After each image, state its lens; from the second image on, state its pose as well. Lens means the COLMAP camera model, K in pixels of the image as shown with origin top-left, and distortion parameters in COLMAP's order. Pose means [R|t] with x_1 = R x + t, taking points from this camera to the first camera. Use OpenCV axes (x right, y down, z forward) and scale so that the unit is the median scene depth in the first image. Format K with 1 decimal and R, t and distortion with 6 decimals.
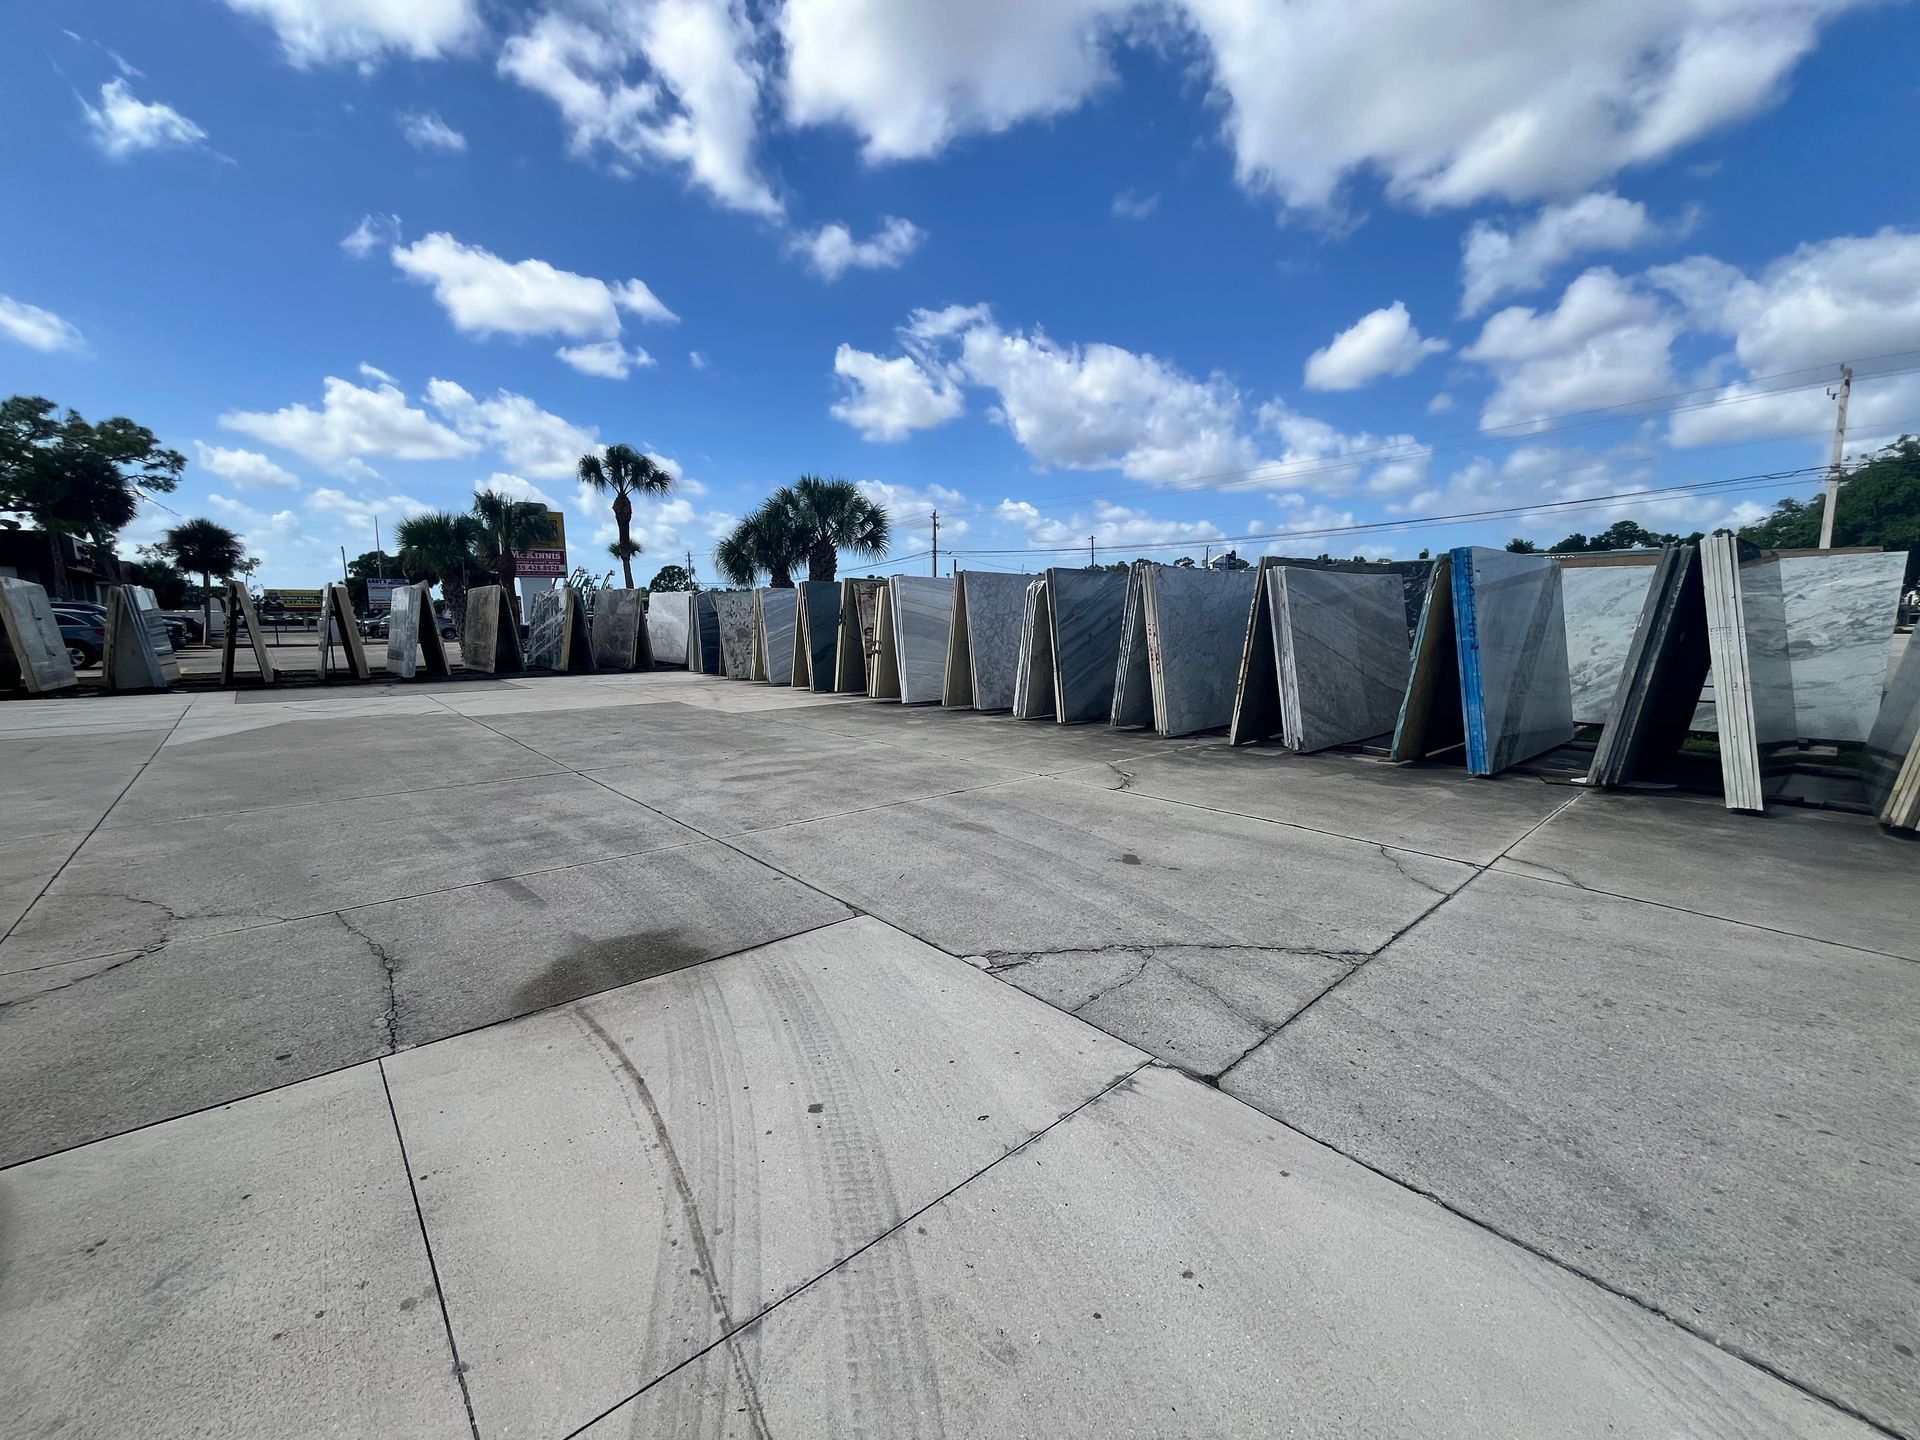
lens RADIAL K [[776.4, 0, 964.8], [0, 776.4, 711.6], [0, 0, 1]] dist [0.017980, -0.000069]
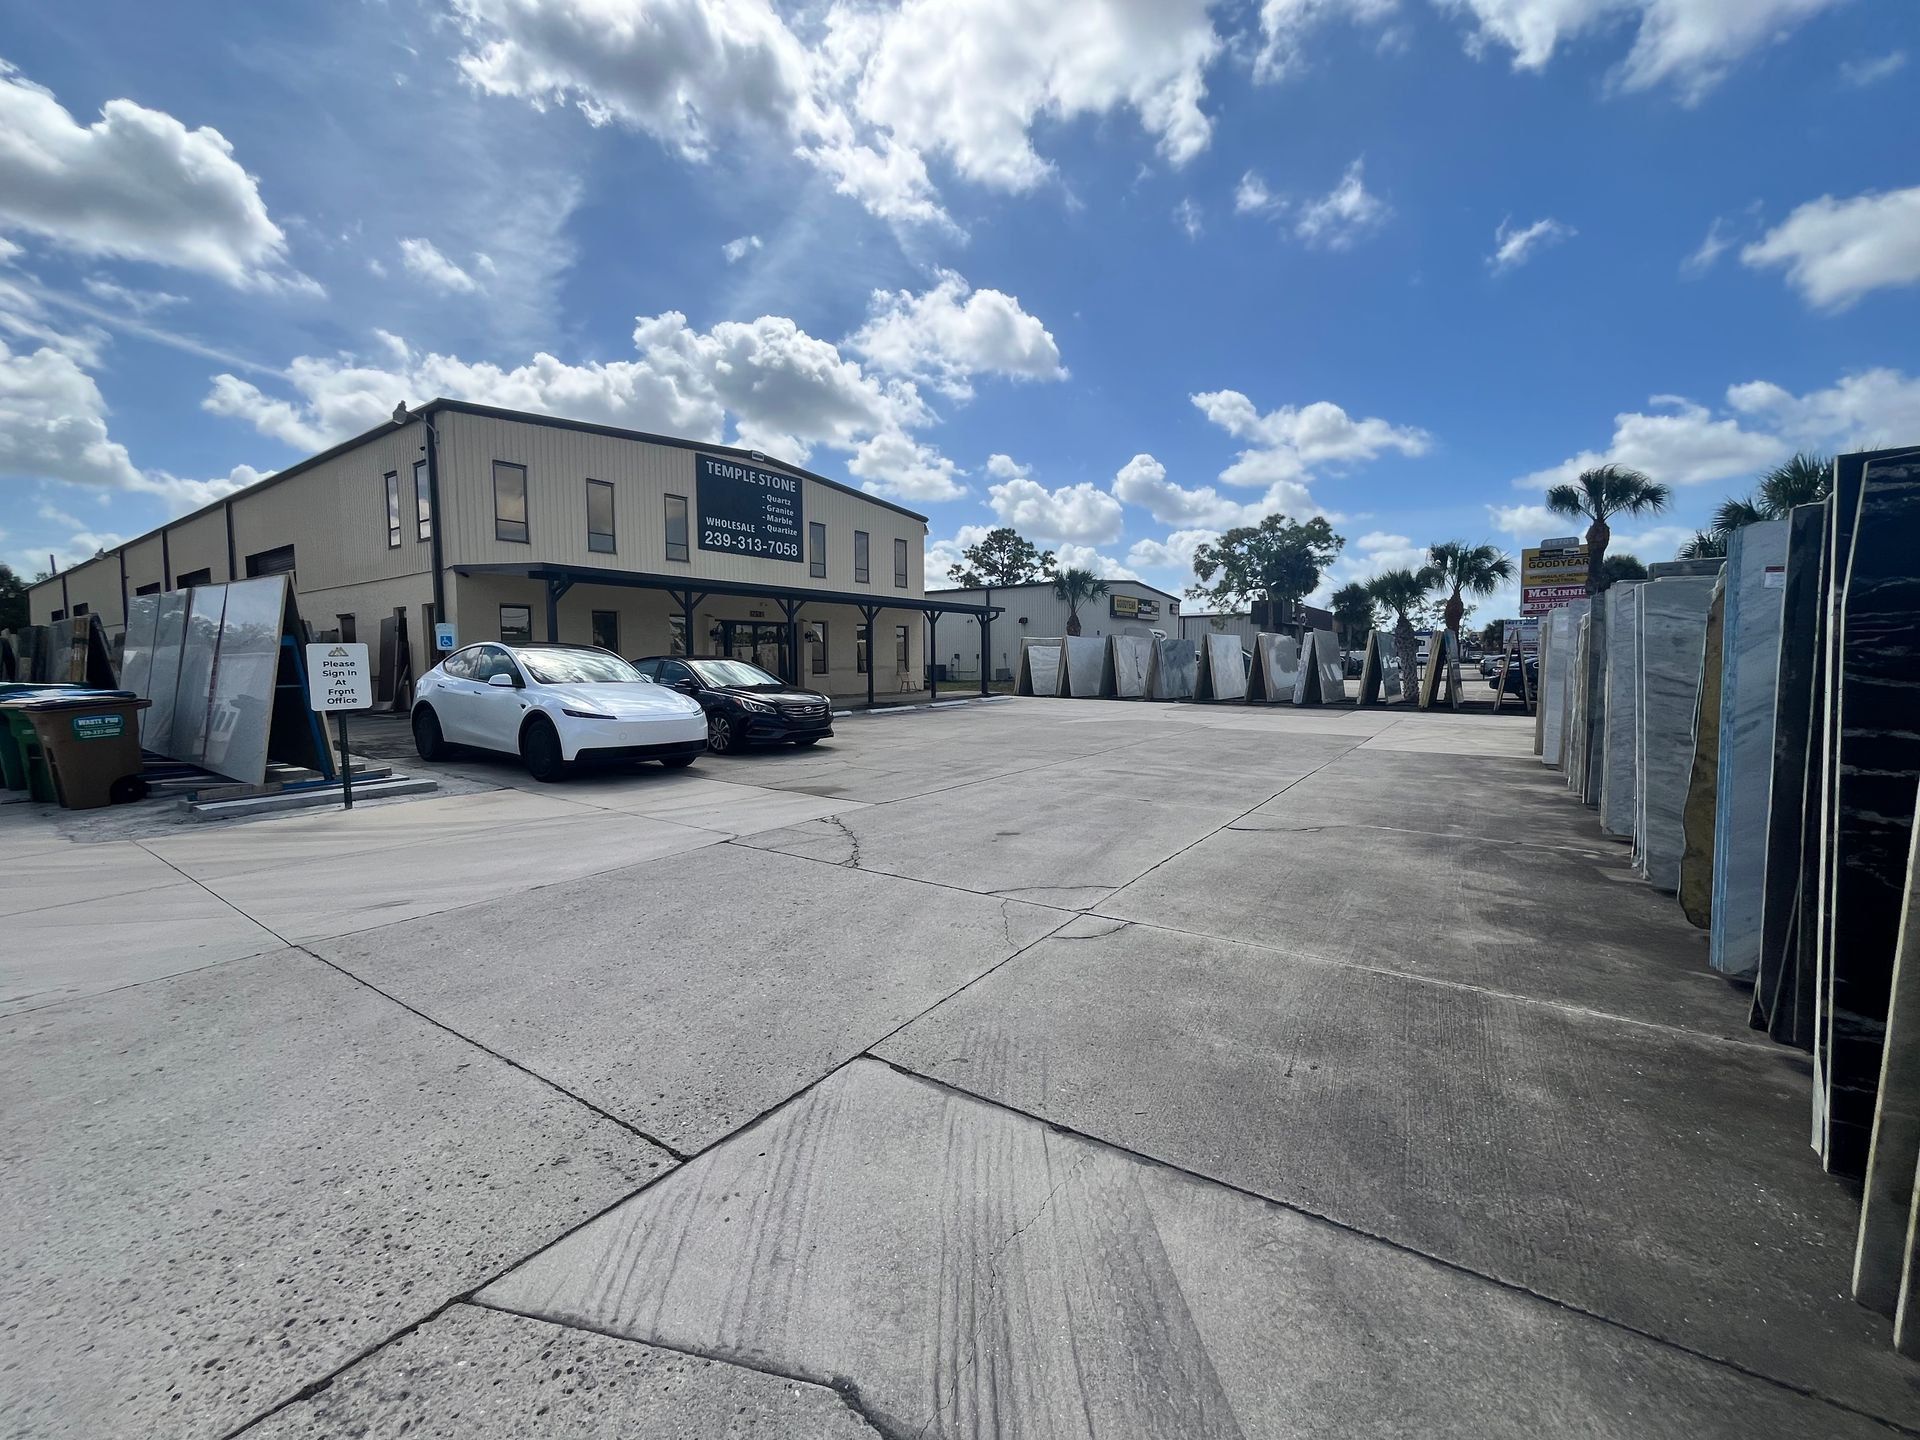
lens RADIAL K [[776.4, 0, 964.8], [0, 776.4, 711.6], [0, 0, 1]] dist [0.017980, -0.000069]
pose [[0.237757, 0.080331, -0.967997, 1.613257], [-0.128095, 0.990463, 0.050733, -0.081745], [0.962841, 0.111933, 0.245779, 0.623100]]
